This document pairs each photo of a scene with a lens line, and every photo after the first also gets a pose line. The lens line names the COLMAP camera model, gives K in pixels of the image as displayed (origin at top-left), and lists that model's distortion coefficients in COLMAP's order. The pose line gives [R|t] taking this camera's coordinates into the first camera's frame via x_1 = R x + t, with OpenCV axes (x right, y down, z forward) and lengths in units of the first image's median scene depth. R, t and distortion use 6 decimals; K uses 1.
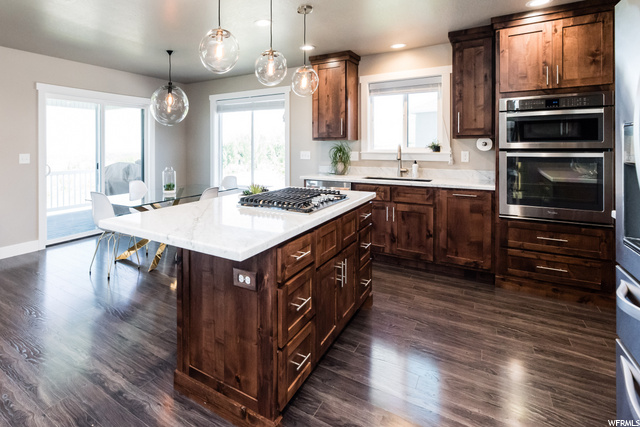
lens RADIAL K [[323.3, 0, 228.7], [0, 323.3, 149.9], [0, 0, 1]] dist [-0.002377, -0.000569]
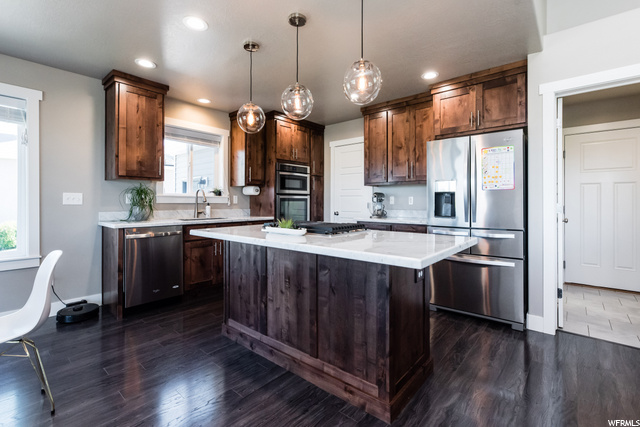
lens RADIAL K [[293.1, 0, 341.9], [0, 293.1, 199.8], [0, 0, 1]] dist [0.001302, 0.000186]
pose [[0.040137, 0.008702, 0.999156, -0.493082], [0.004582, 0.999950, -0.008893, 0.035212], [-0.999184, 0.004935, 0.040095, 0.496433]]
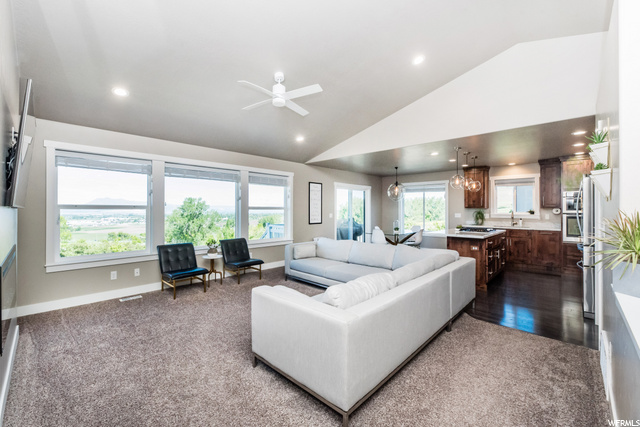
lens RADIAL K [[257.1, 0, 308.7], [0, 257.1, 208.4], [0, 0, 1]] dist [0.001052, 0.000194]
pose [[0.990598, 0.003881, -0.136752, -0.584957], [-0.005549, 0.999915, -0.011823, -0.004248], [0.136694, 0.012471, 0.990535, -0.883322]]
